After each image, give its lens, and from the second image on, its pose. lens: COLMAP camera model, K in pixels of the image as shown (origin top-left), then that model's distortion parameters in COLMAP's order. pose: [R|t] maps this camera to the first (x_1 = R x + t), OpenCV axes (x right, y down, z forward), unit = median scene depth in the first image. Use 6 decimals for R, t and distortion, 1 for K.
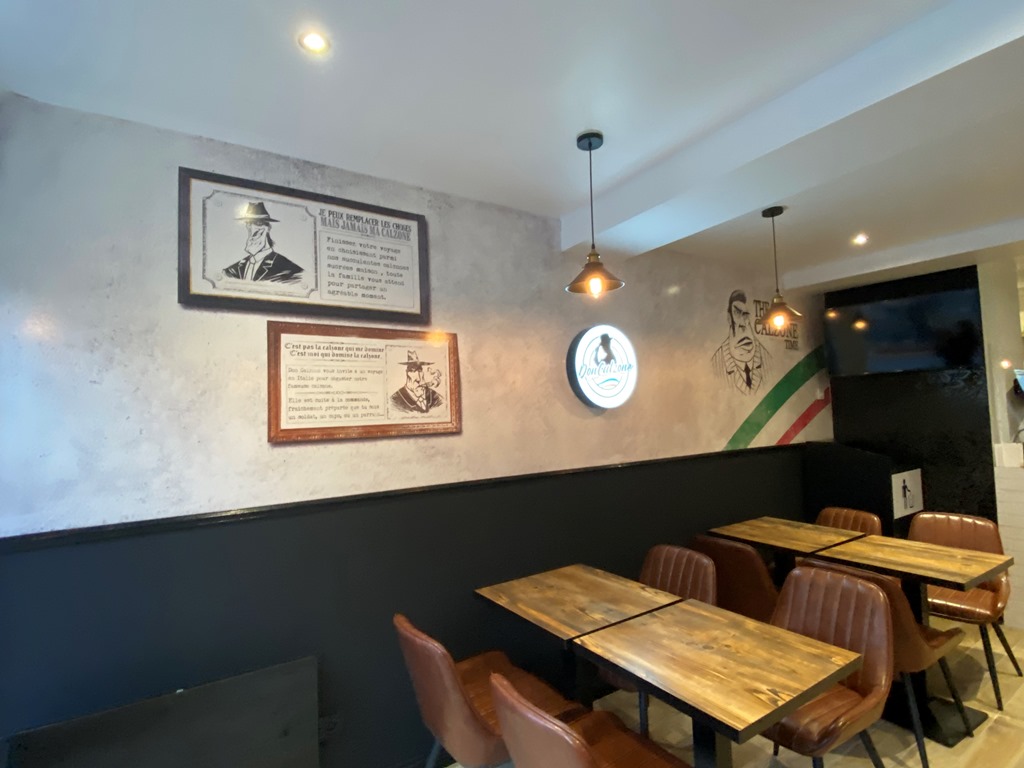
lens RADIAL K [[518.5, 0, 512.5], [0, 518.5, 386.5], [0, 0, 1]] dist [0.032049, -0.000112]
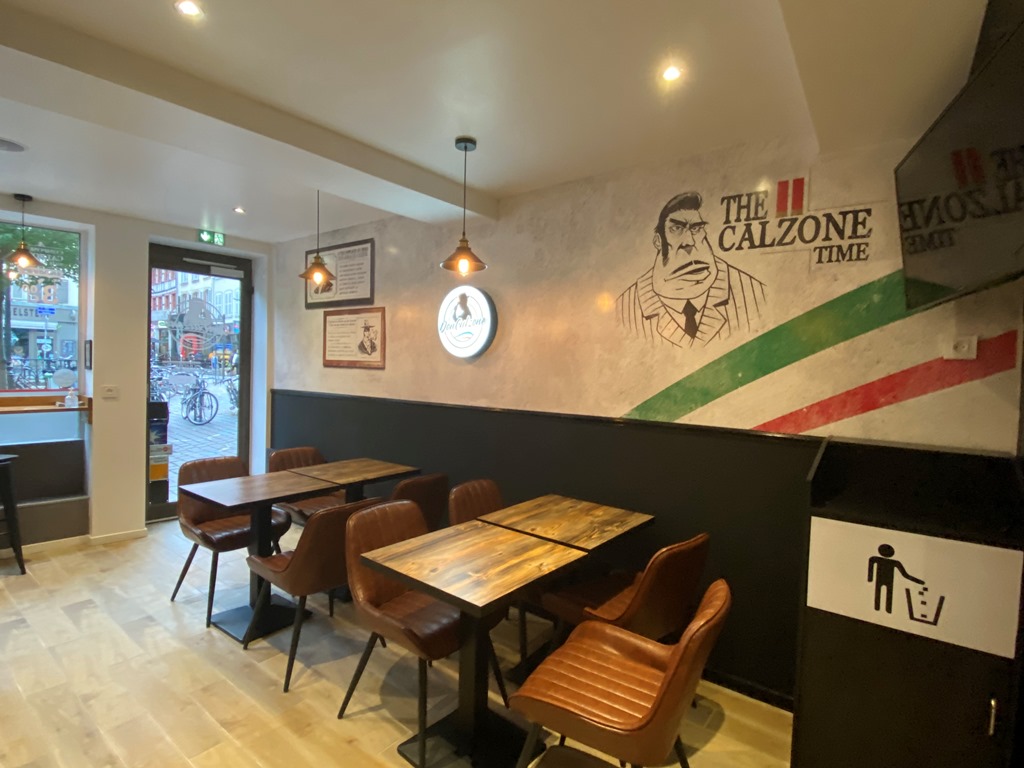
lens RADIAL K [[518.5, 0, 511.9], [0, 518.5, 380.9], [0, 0, 1]] dist [0.032049, -0.000112]
pose [[0.317440, 0.077467, -0.945109, 1.067321], [0.020670, 0.995856, 0.088569, -0.005496], [0.948053, -0.047651, 0.314523, 0.584663]]
